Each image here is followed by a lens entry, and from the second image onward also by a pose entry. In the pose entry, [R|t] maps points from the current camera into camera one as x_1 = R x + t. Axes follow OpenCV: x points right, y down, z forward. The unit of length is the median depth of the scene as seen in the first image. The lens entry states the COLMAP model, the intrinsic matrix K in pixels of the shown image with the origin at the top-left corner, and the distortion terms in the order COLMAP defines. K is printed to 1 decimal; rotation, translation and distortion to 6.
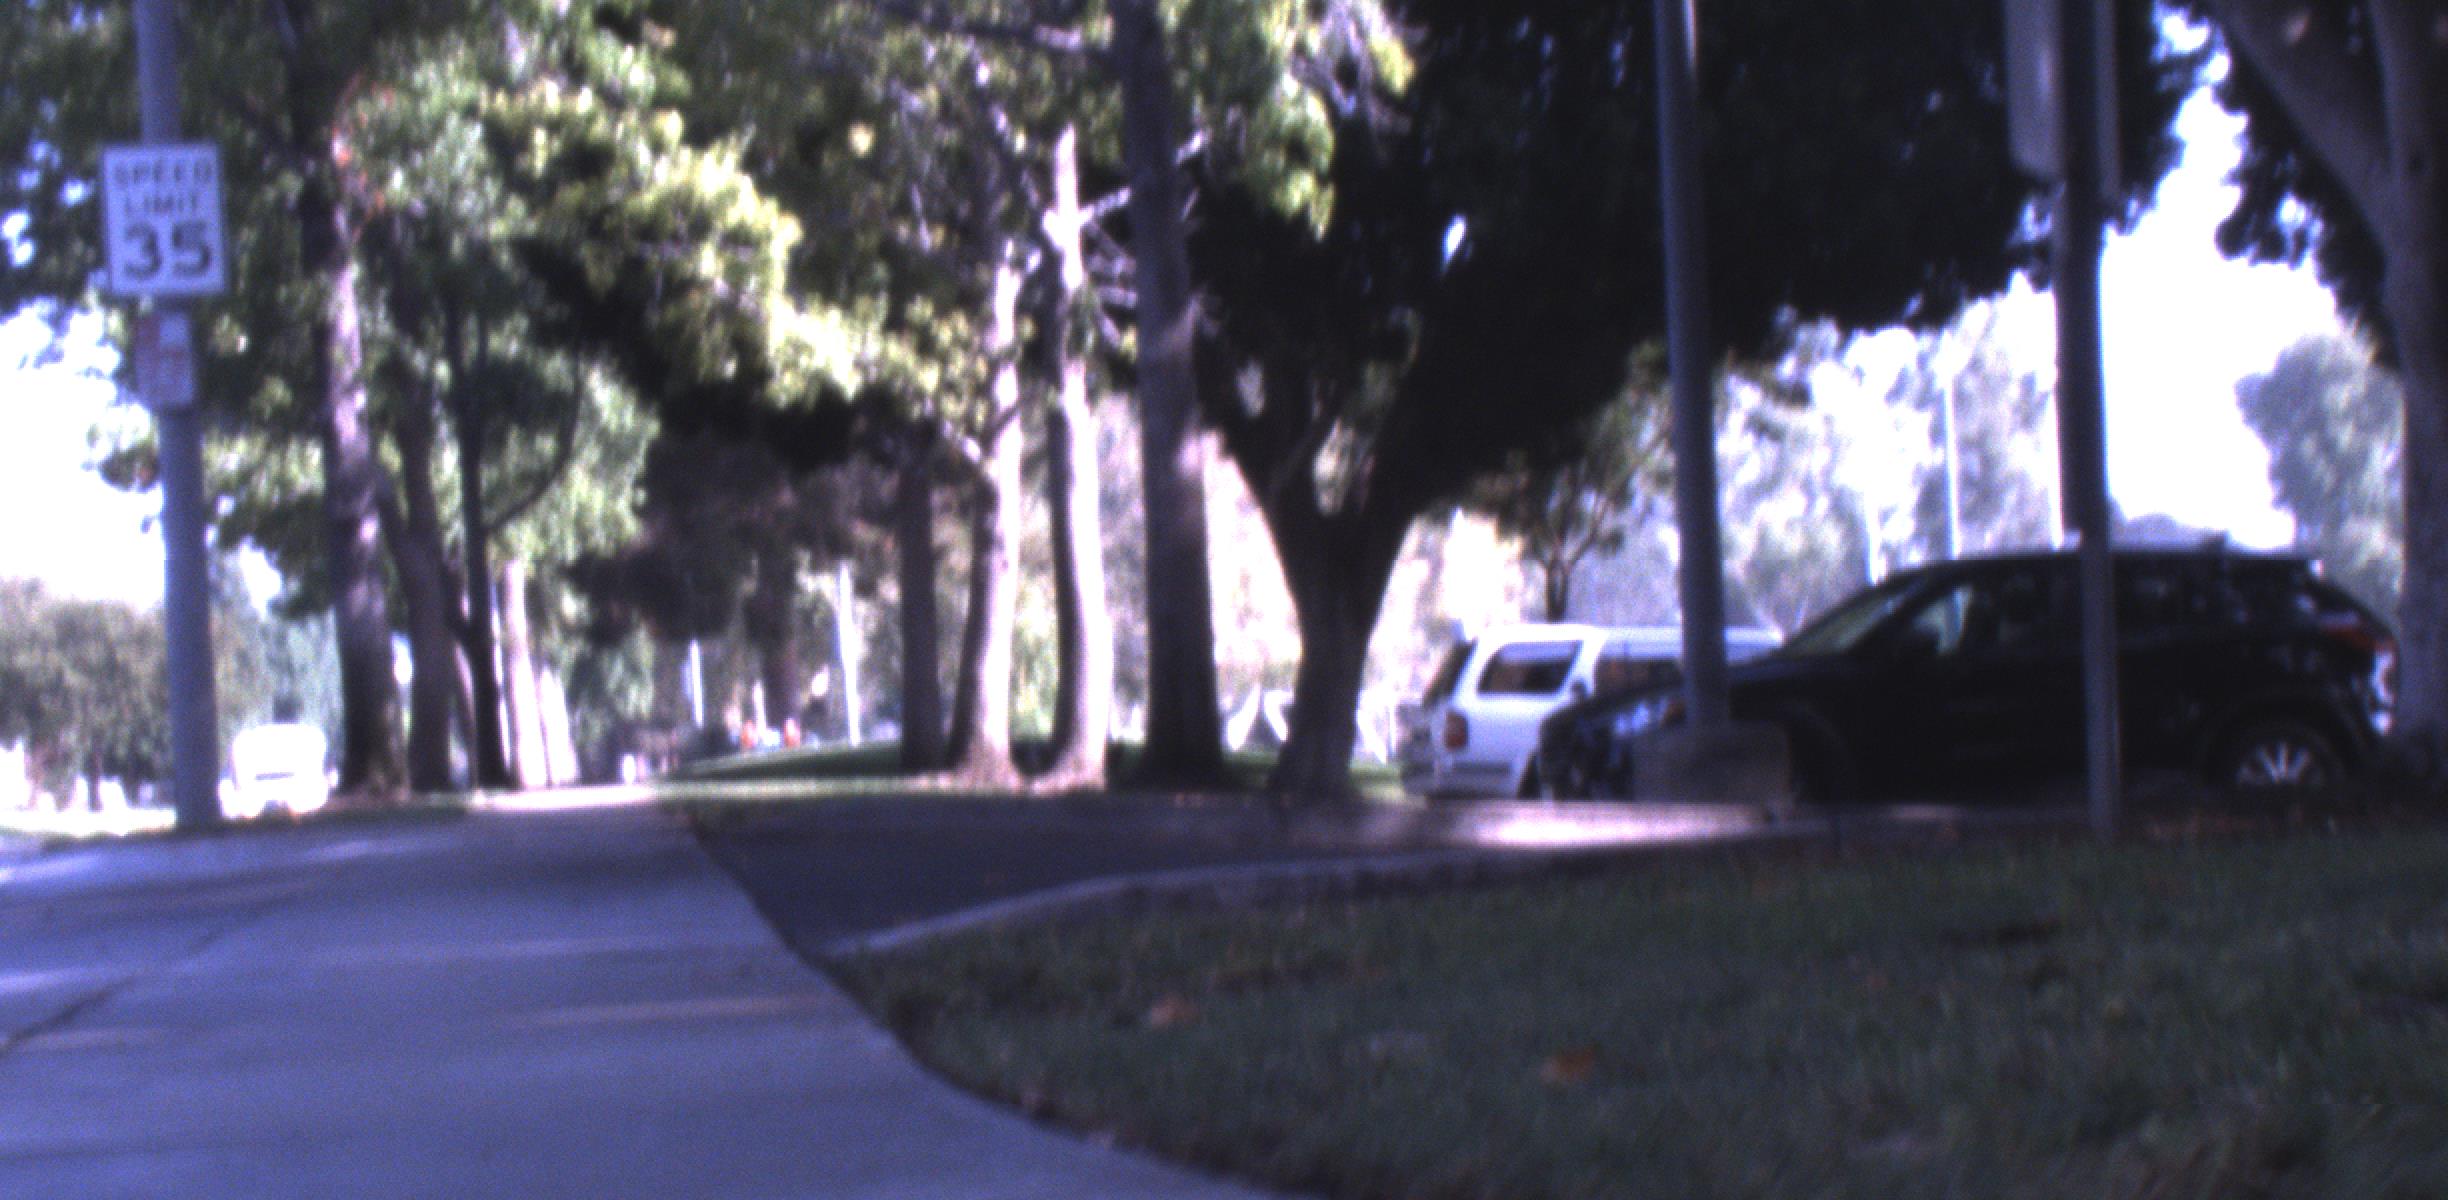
lens RADIAL K [[5230.9, 0, 1278.6], [0, 5230.9, 857.1], [0, 0, 1]] dist [-0.085630, 0.707759]
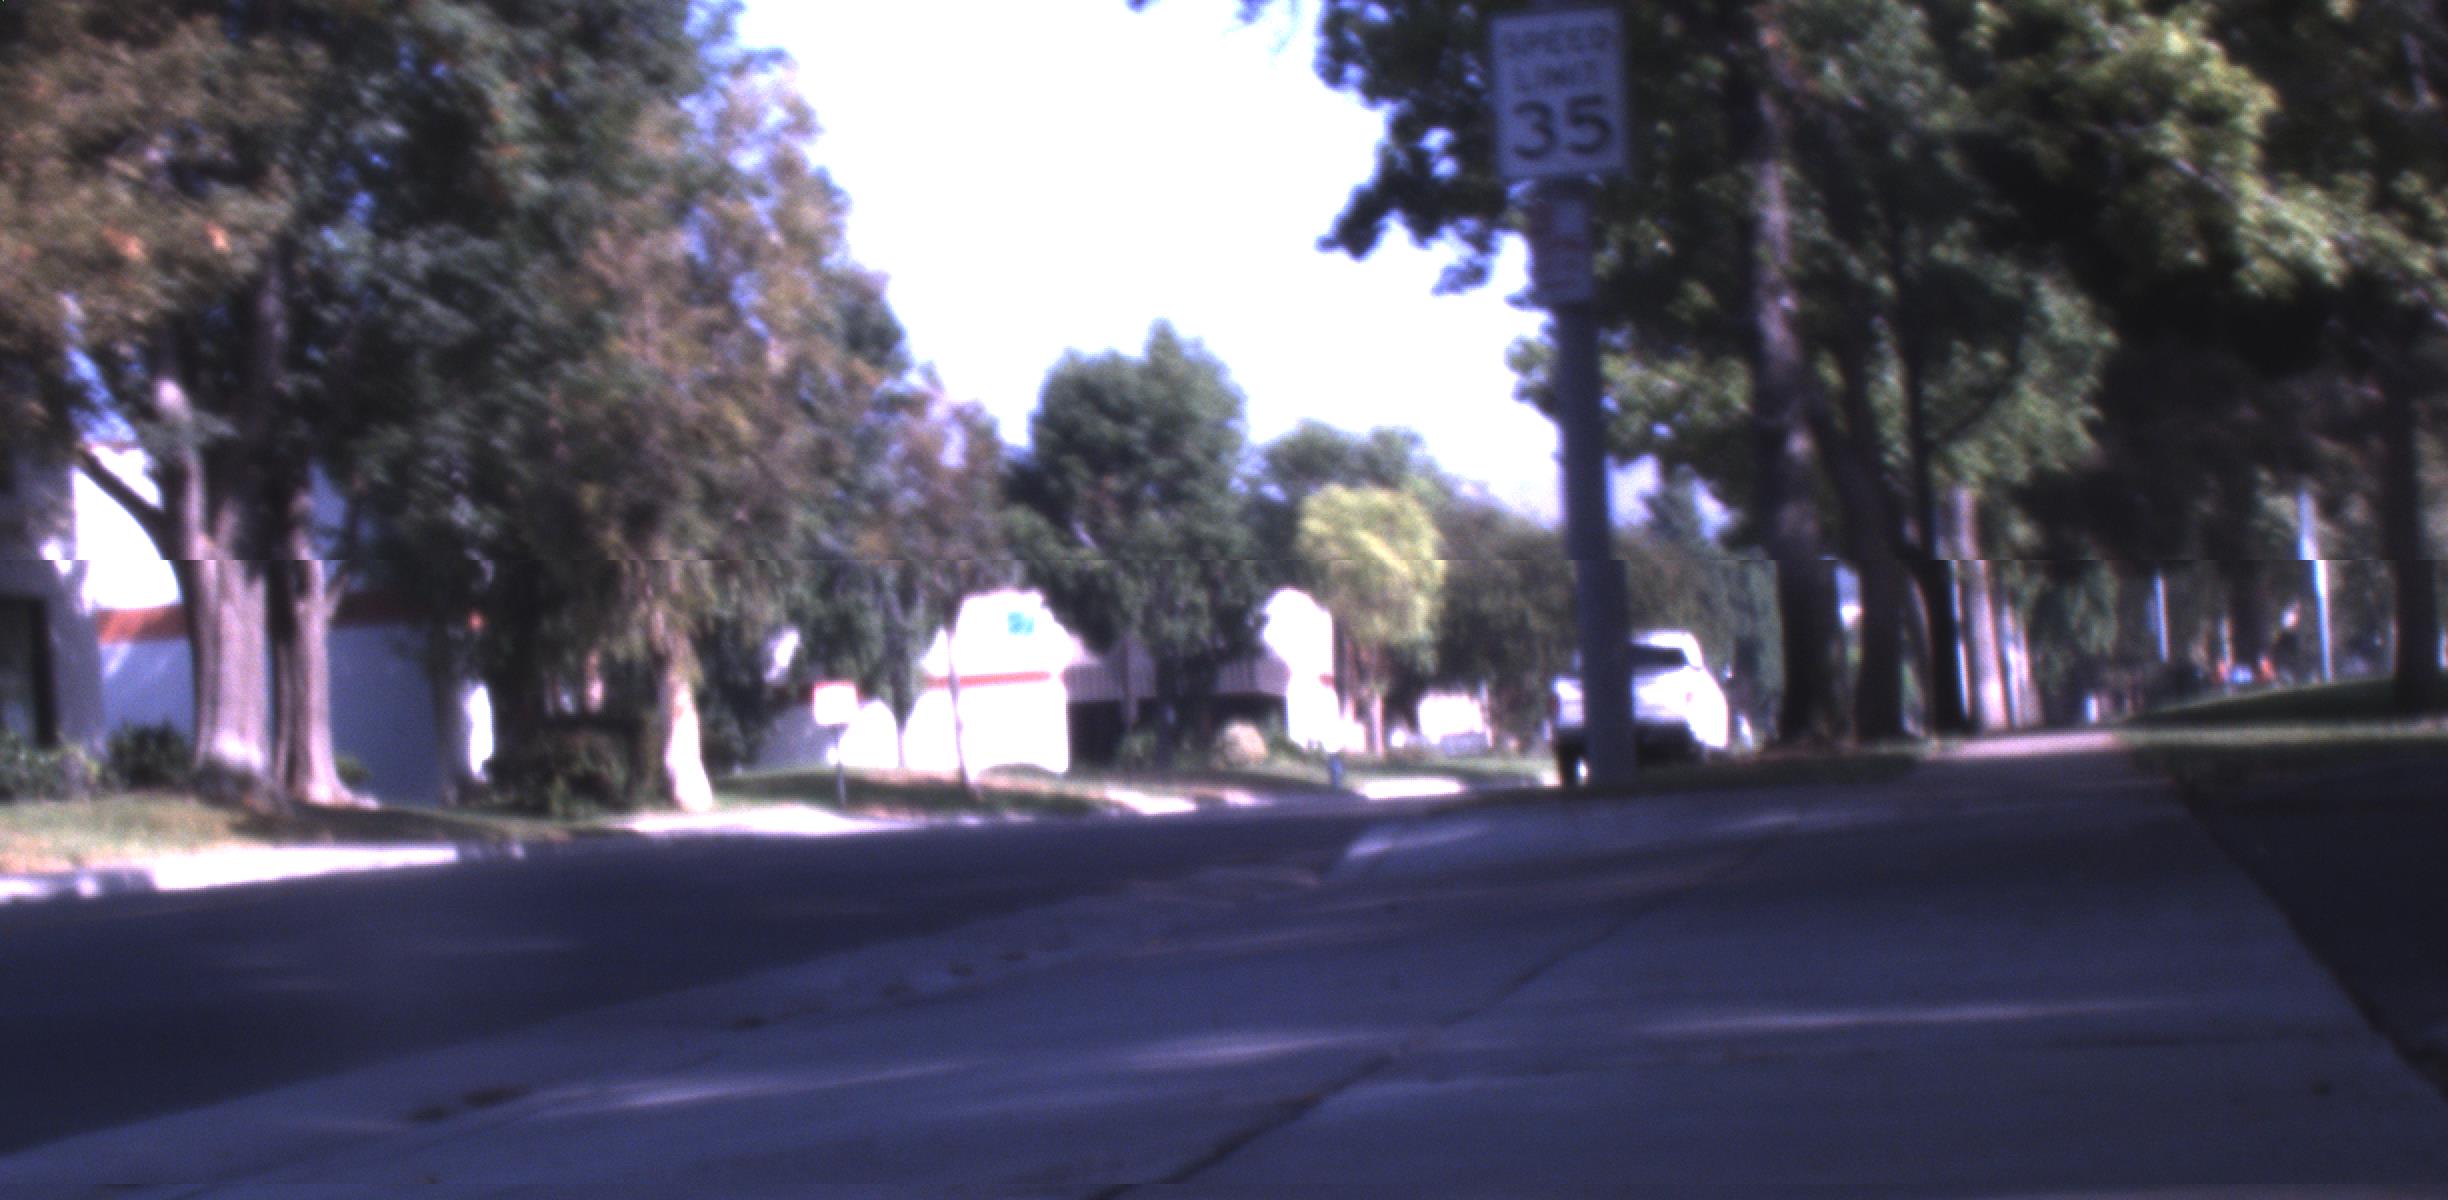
lens RADIAL K [[5230.9, 0, 1278.6], [0, 5230.9, 857.1], [0, 0, 1]] dist [-0.085630, 0.707759]
pose [[0.962110, -0.001363, -0.272659, -0.011436], [0.005166, 0.999899, 0.013232, -0.002728], [0.272613, -0.014139, 0.962020, 0.085453]]
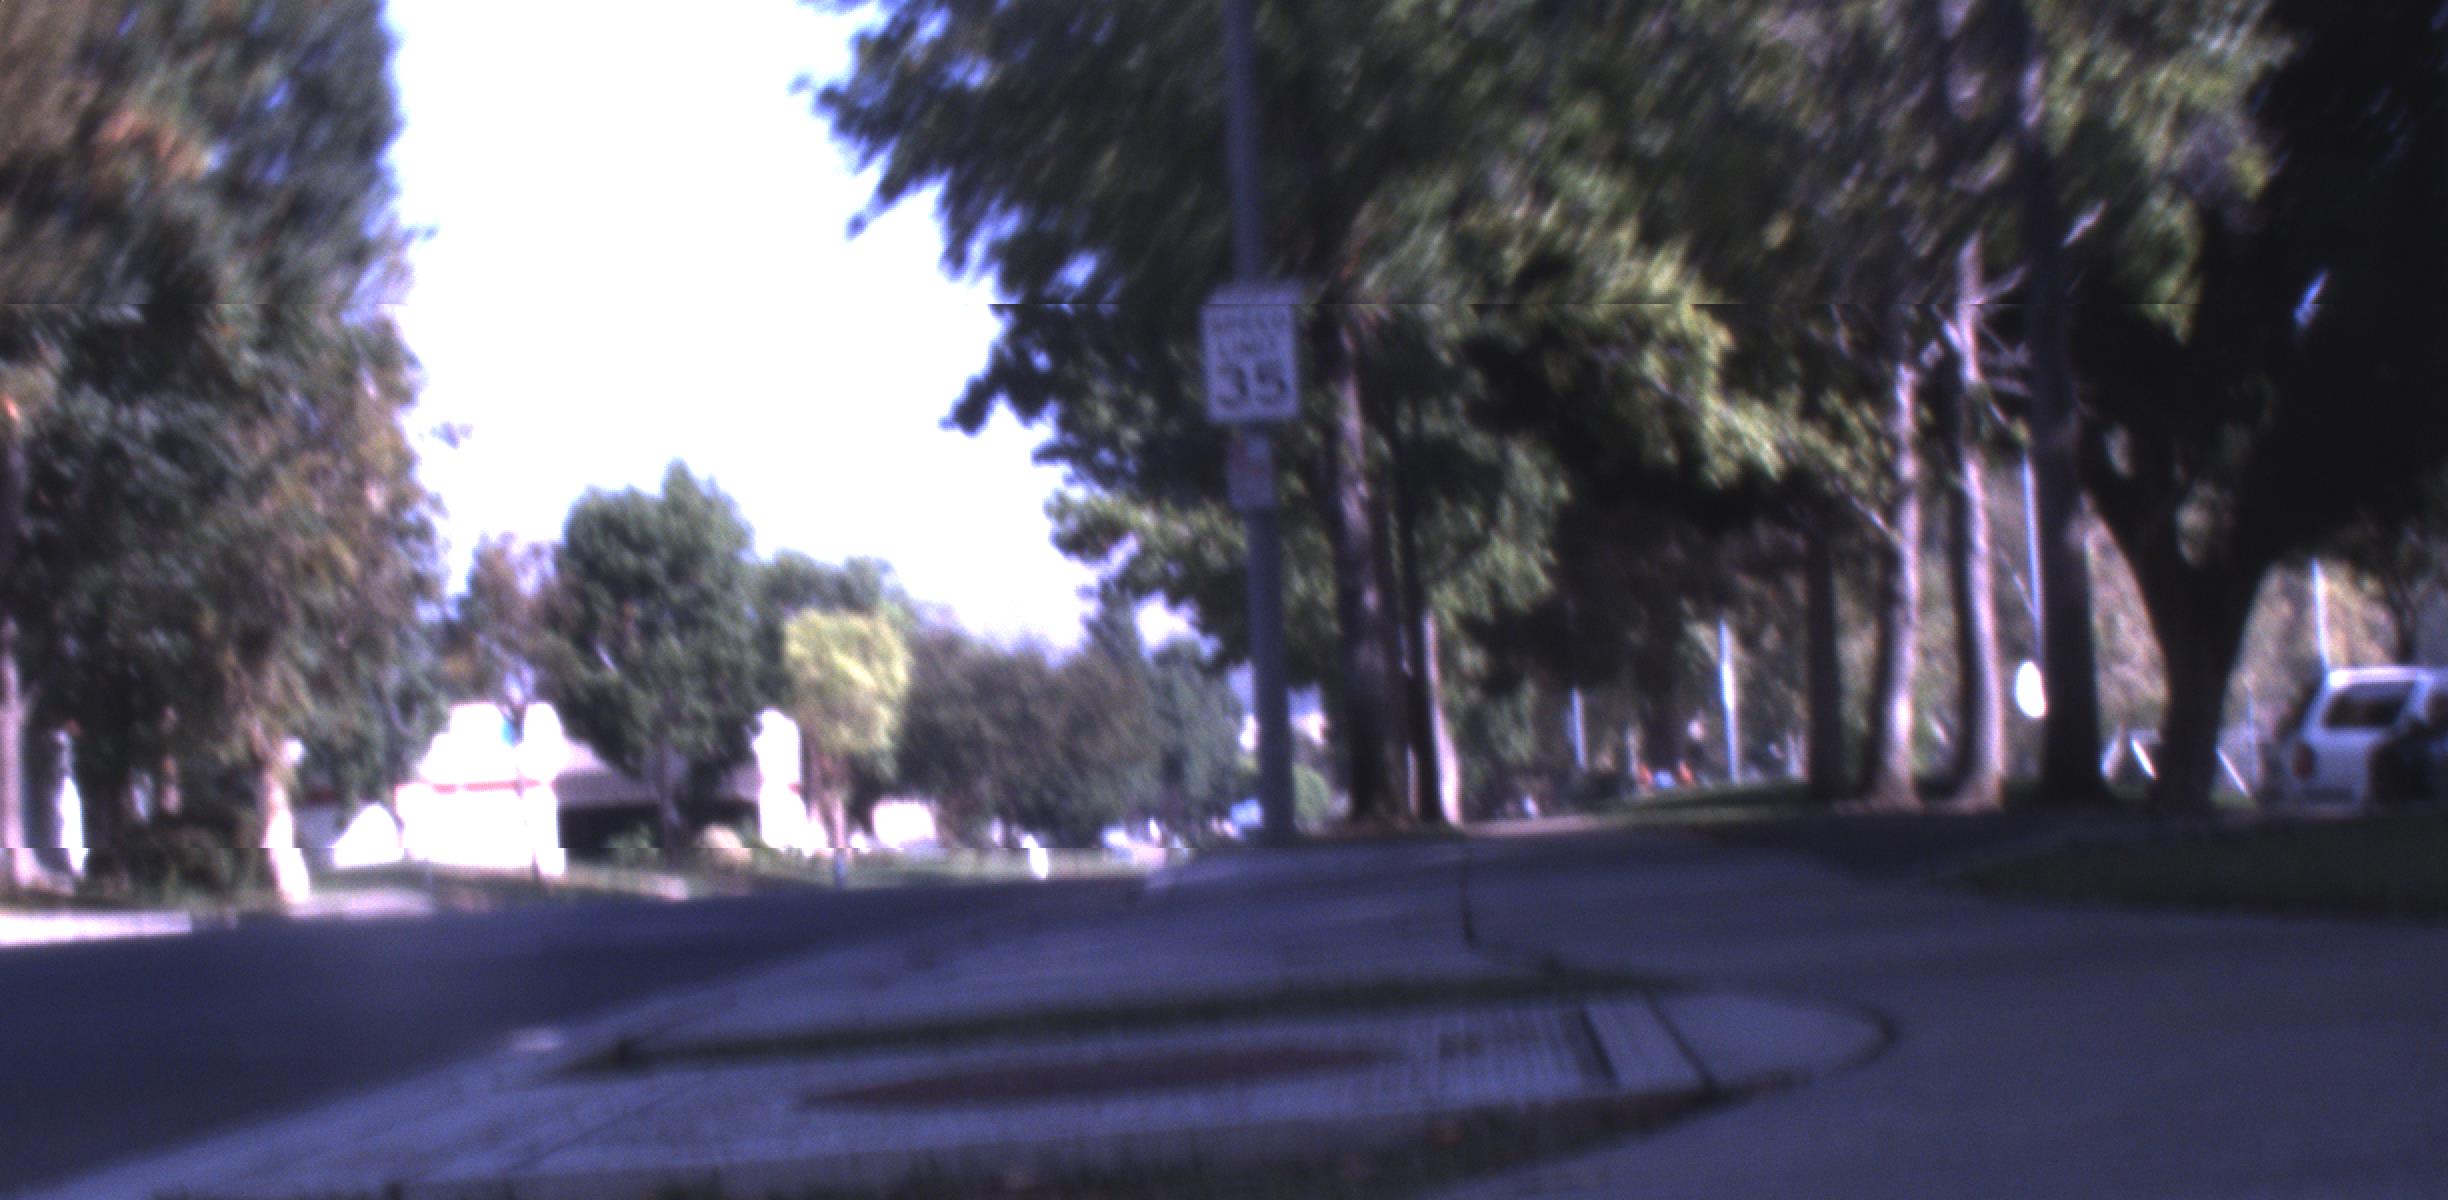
lens RADIAL K [[5230.9, 0, 1278.6], [0, 5230.9, 857.1], [0, 0, 1]] dist [-0.085630, 0.707759]
pose [[0.986574, -0.006429, -0.163186, -0.001490], [0.004987, 0.999945, -0.009246, 0.005988], [0.163237, 0.008308, 0.986552, -0.152184]]
